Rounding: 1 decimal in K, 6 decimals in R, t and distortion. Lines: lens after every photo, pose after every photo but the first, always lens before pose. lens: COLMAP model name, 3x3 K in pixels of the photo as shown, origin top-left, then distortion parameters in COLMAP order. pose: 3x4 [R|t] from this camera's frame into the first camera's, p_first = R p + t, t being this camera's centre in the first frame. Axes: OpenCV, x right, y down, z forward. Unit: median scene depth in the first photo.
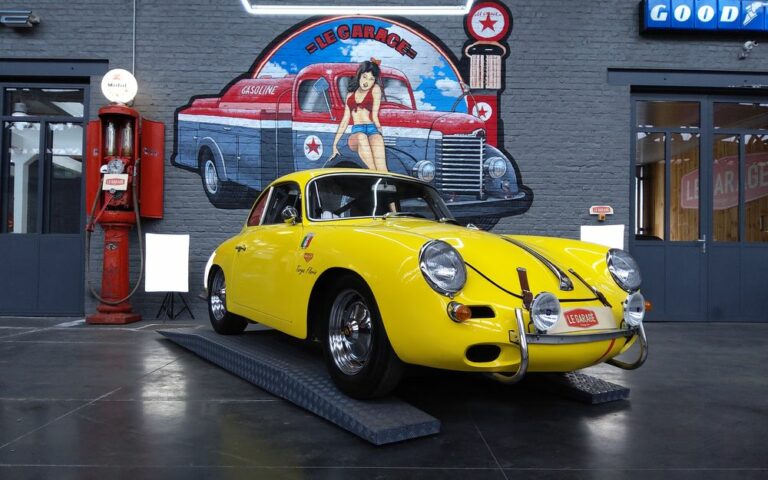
lens RADIAL K [[579.9, 0, 384.8], [0, 579.9, 246.0], [0, 0, 1]] dist [0.049792, -0.086532]
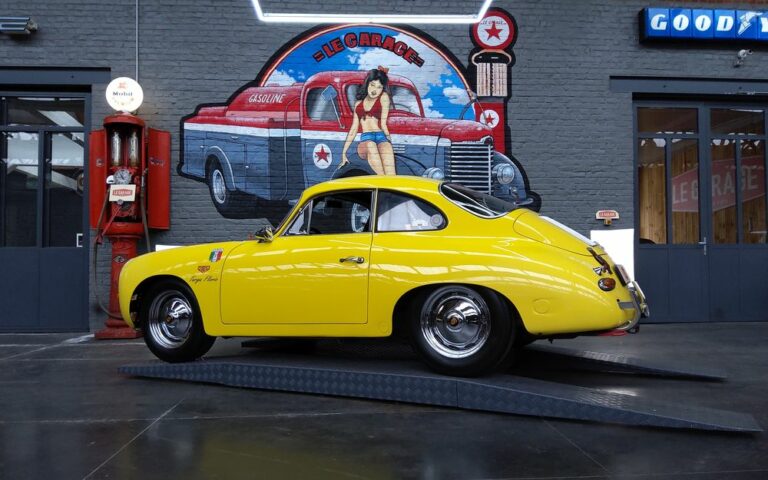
lens RADIAL K [[579.9, 0, 384.8], [0, 579.9, 246.0], [0, 0, 1]] dist [0.049792, -0.086532]
pose [[0.998462, -0.016498, 0.052927, -0.071522], [0.017069, 0.999801, -0.010354, -0.002993], [-0.052746, 0.011241, 0.998545, 0.003568]]
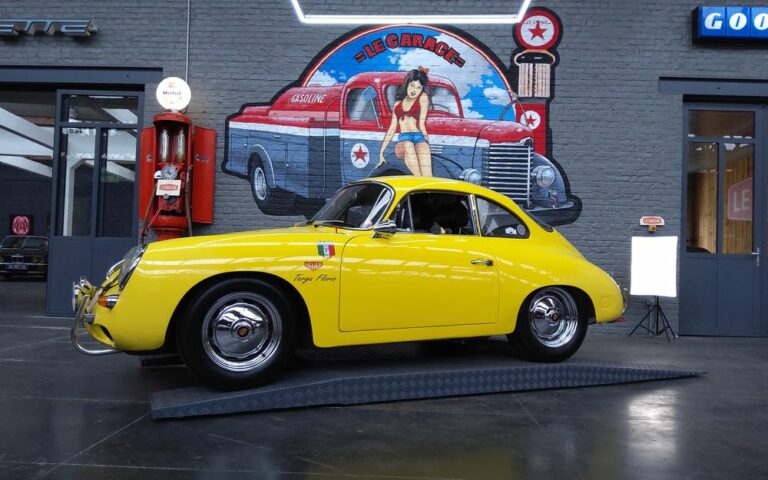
lens RADIAL K [[579.9, 0, 384.8], [0, 579.9, 246.0], [0, 0, 1]] dist [0.049792, -0.086532]
pose [[0.998793, 0.014682, -0.046880, -0.031197], [-0.015192, 0.999829, -0.010535, -0.002016], [0.046717, 0.011235, 0.998845, -0.001920]]
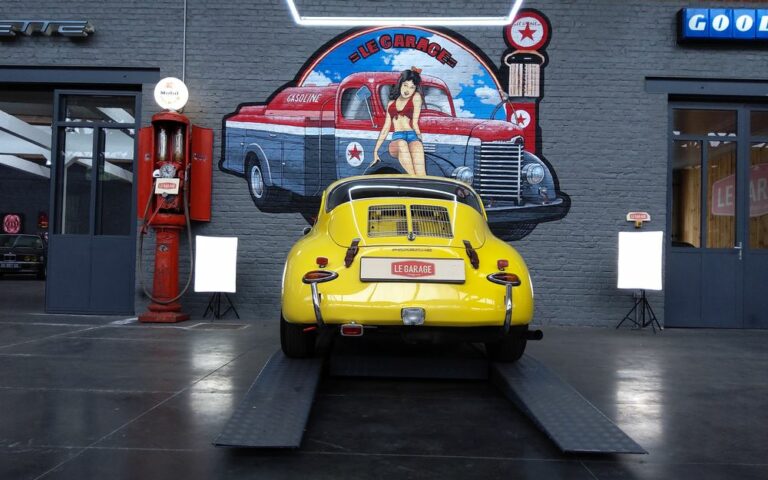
lens RADIAL K [[578.3, 0, 384.8], [0, 578.3, 245.7], [0, 0, 1]] dist [0.053105, -0.089448]
pose [[0.999526, 0.009450, -0.029307, -0.038952], [-0.009632, 0.999935, -0.006069, -0.000704], [0.029247, 0.006349, 0.999552, -0.023910]]
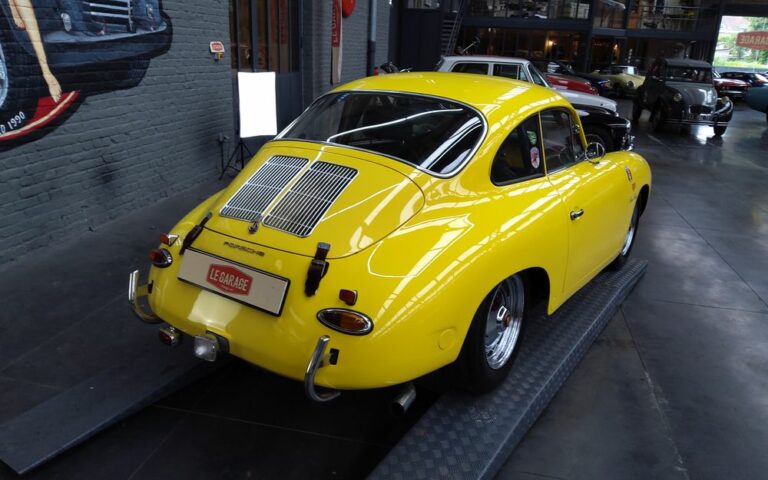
lens RADIAL K [[579.9, 0, 384.8], [0, 579.9, 246.0], [0, 0, 1]] dist [0.049792, -0.086532]
pose [[0.231852, -0.318877, 0.919000, -0.476905], [-0.072380, 0.936470, 0.343199, -0.101153], [-0.970054, -0.146089, 0.194042, 0.539466]]
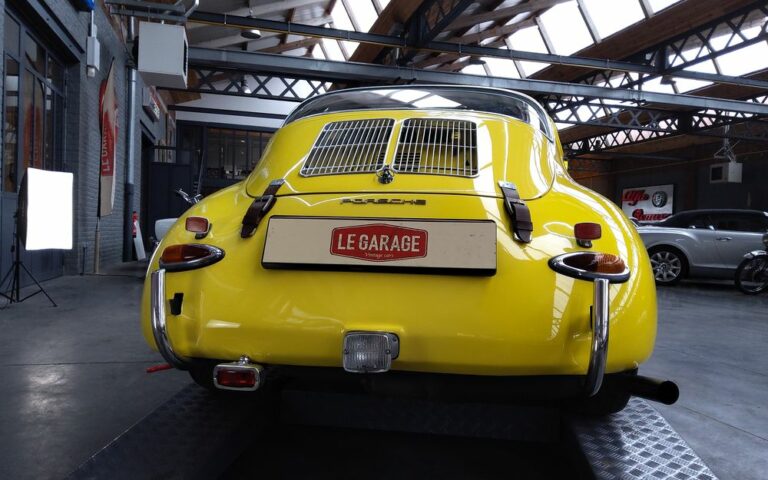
lens RADIAL K [[579.9, 0, 384.8], [0, 579.9, 246.0], [0, 0, 1]] dist [0.049792, -0.086532]
pose [[-0.235142, -0.043342, 0.970994, -0.414327], [-0.063074, 0.997580, 0.029255, 0.009969], [-0.969912, -0.054365, -0.237307, 0.702432]]
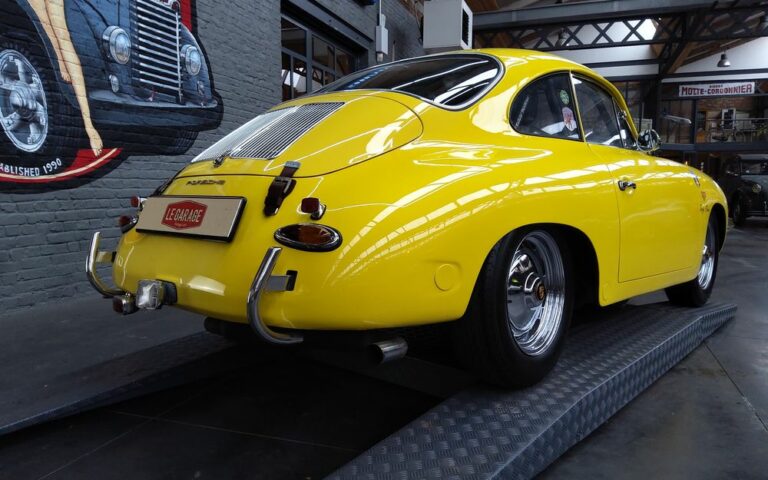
lens RADIAL K [[579.9, 0, 384.8], [0, 579.9, 246.0], [0, 0, 1]] dist [0.049792, -0.086532]
pose [[0.345269, -0.110059, 0.932028, -0.433745], [-0.030091, 0.991291, 0.128204, -0.005624], [-0.938021, -0.072310, 0.338951, 0.508903]]
